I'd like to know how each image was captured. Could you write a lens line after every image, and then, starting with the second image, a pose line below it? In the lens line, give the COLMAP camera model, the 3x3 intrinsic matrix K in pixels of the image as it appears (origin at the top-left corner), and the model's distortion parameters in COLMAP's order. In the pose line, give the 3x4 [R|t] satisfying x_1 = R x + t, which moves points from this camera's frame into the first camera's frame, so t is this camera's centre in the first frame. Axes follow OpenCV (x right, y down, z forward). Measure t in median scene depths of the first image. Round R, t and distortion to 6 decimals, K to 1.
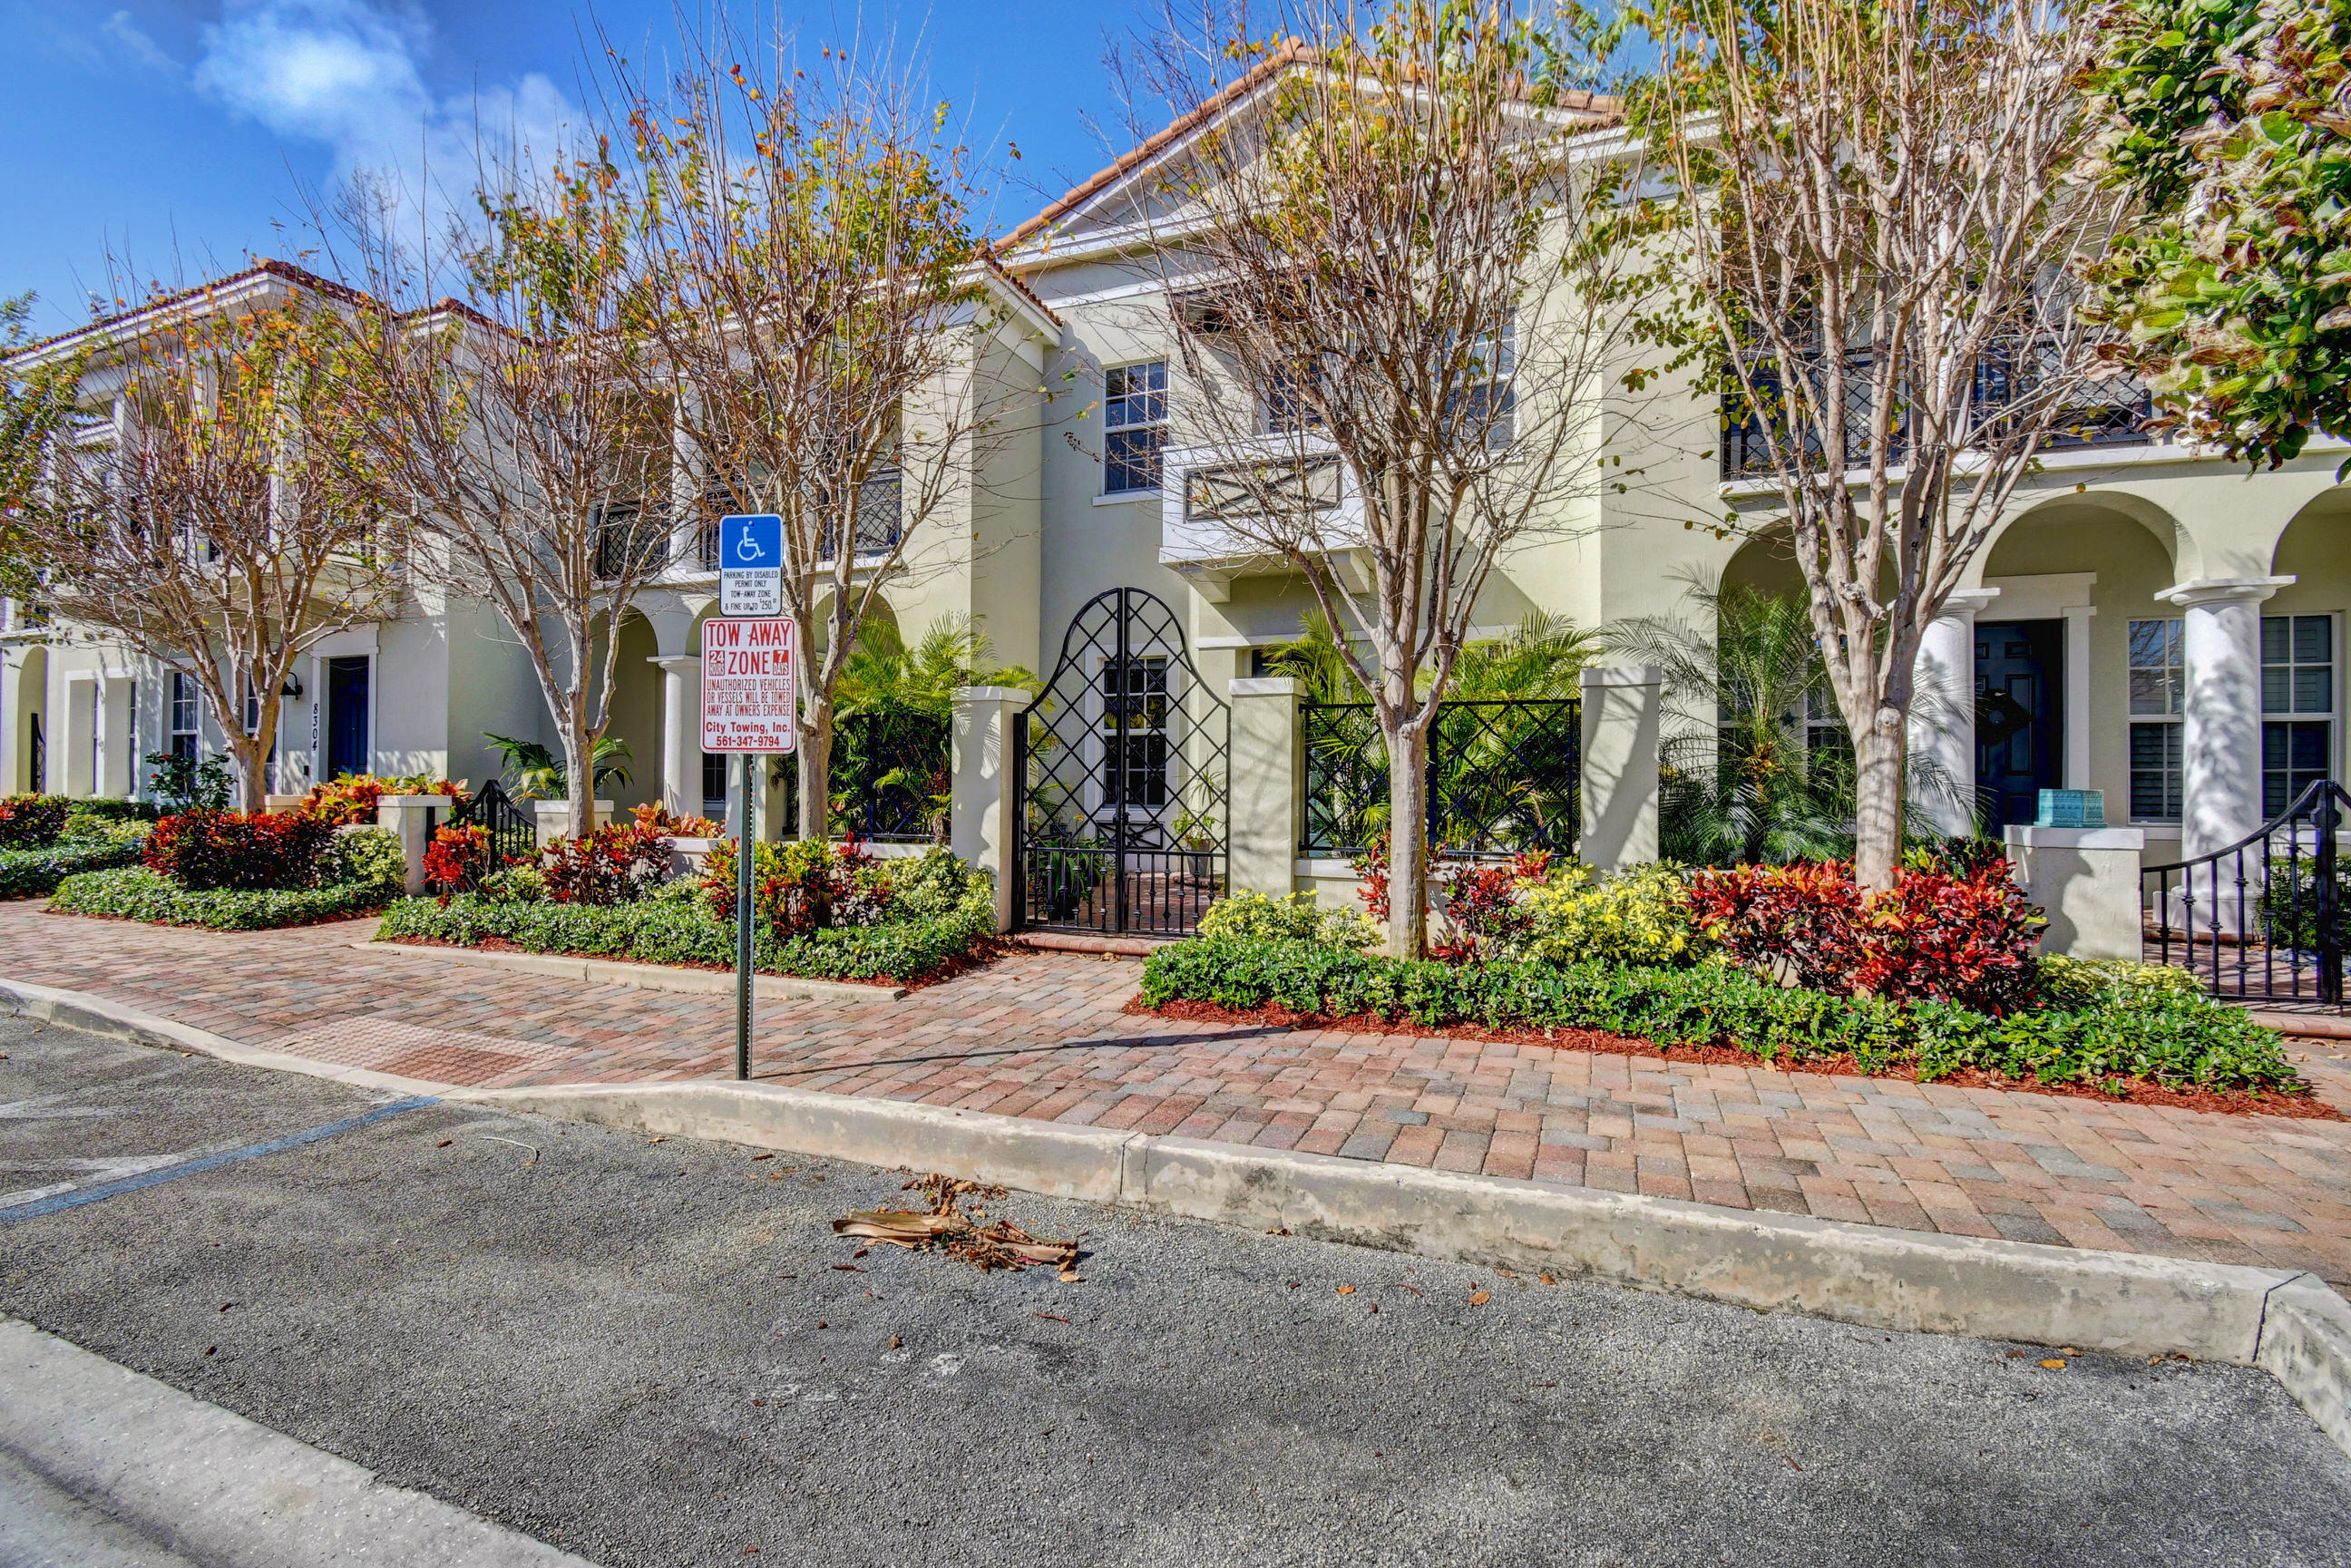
lens RADIAL K [[1051.5, 0, 1163.3], [0, 1051.5, 772.4], [0, 0, 1]] dist [0.005257, -0.015947]
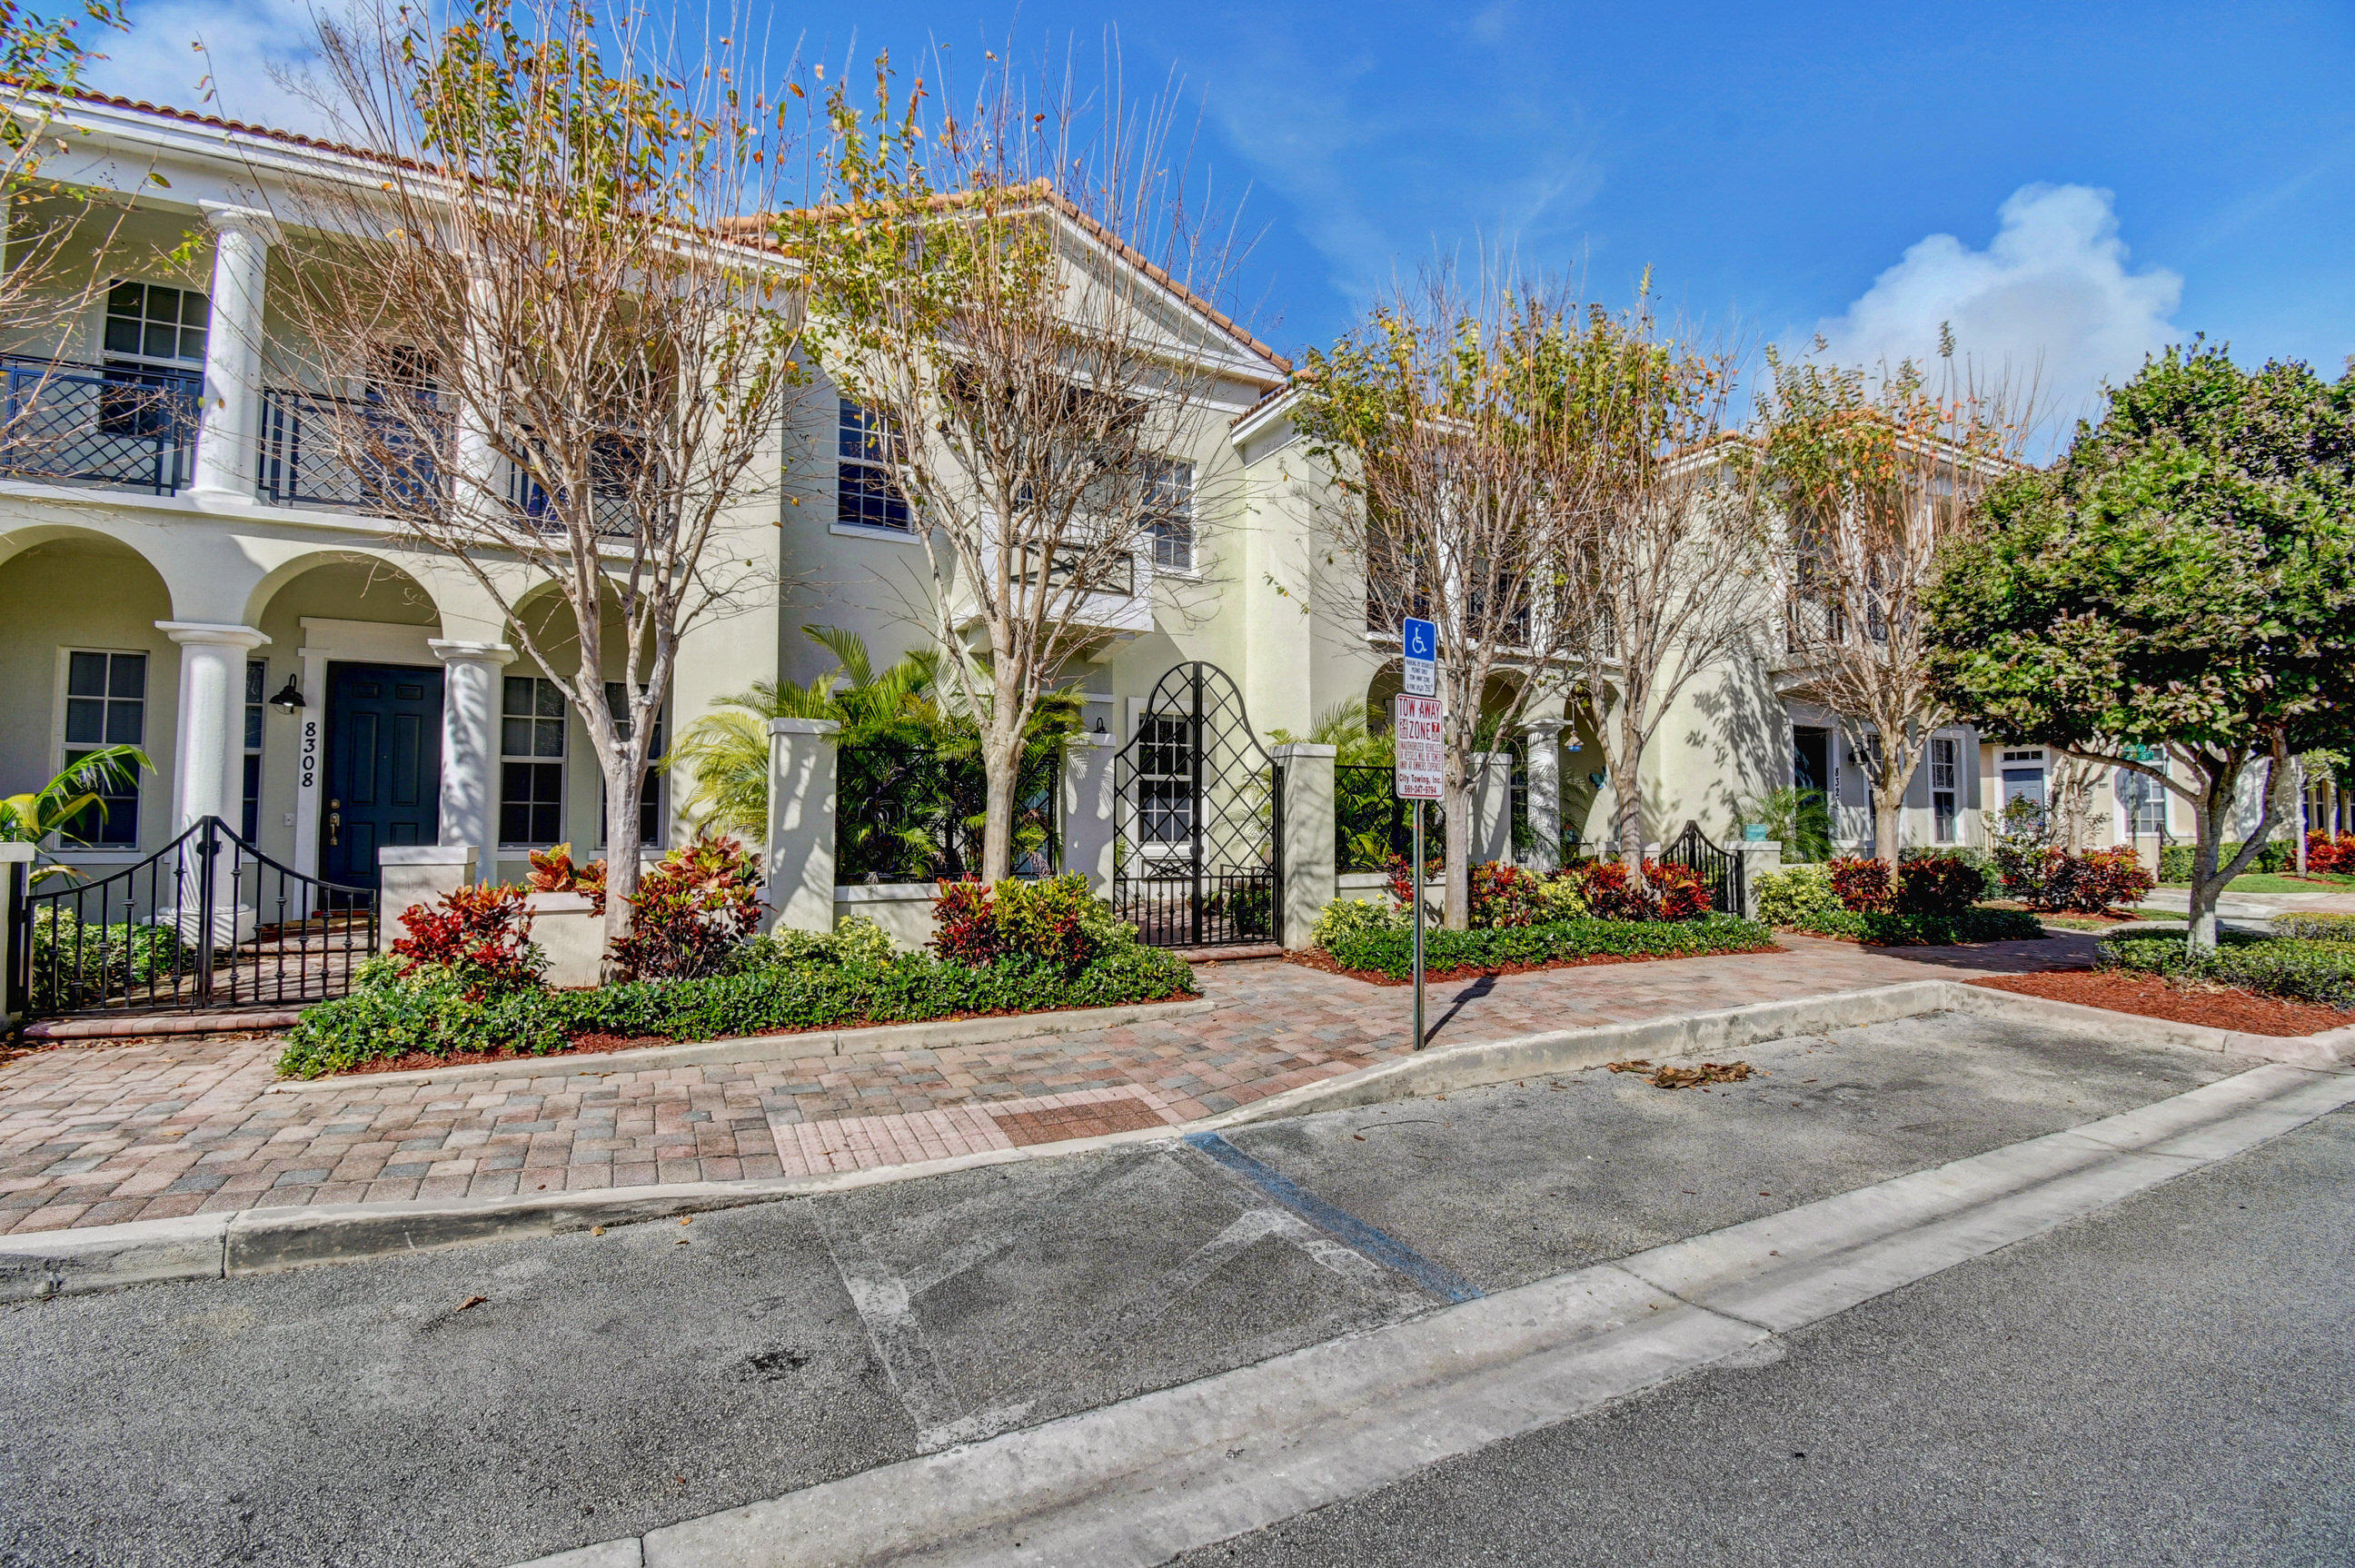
lens RADIAL K [[1053.3, 0, 1155.4], [0, 1053.3, 767.8], [0, 0, 1]] dist [0.005257, -0.015947]
pose [[0.654860, 0.037313, 0.754829, -1.399287], [-0.008142, 0.999071, -0.042322, 0.001398], [-0.755707, 0.021569, 0.654555, 0.336086]]
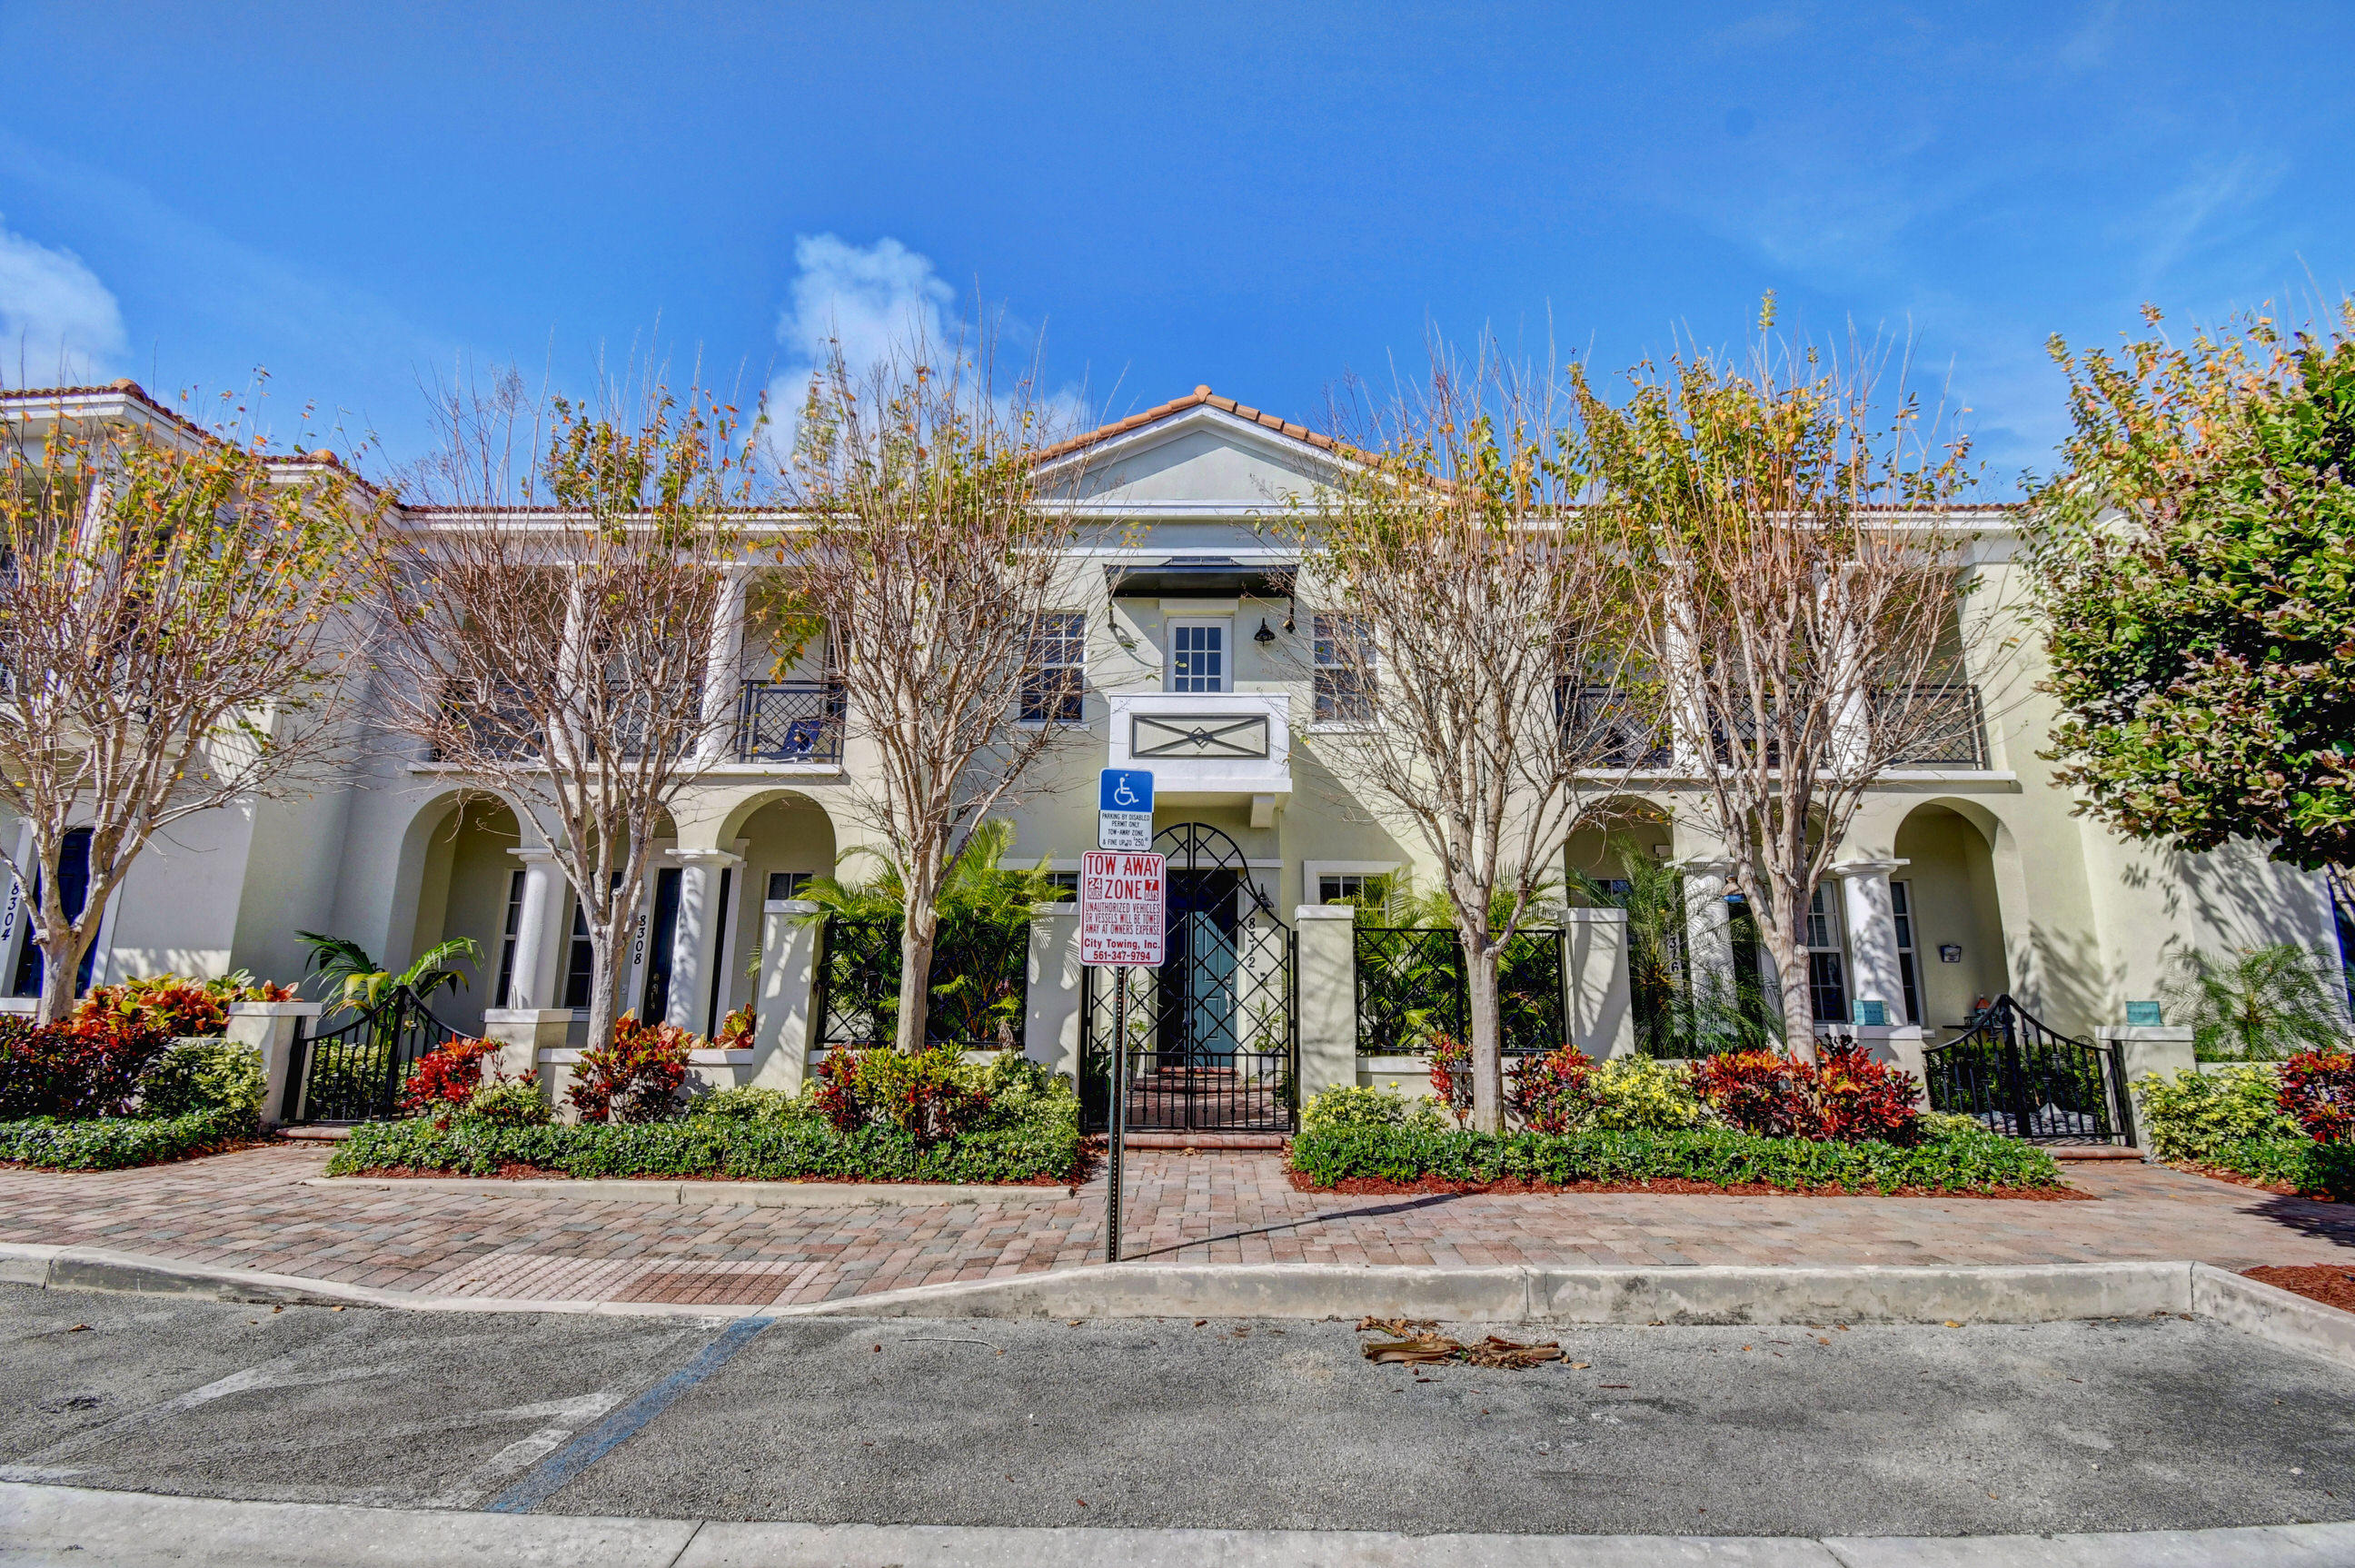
lens RADIAL K [[1053.3, 0, 1166.8], [0, 1053.3, 750.2], [0, 0, 1]] dist [0.005257, -0.015947]
pose [[0.938635, 0.081121, 0.335236, -0.664945], [-0.008143, 0.976890, -0.213588, -0.002301], [-0.344815, 0.197752, 0.917604, -0.134521]]
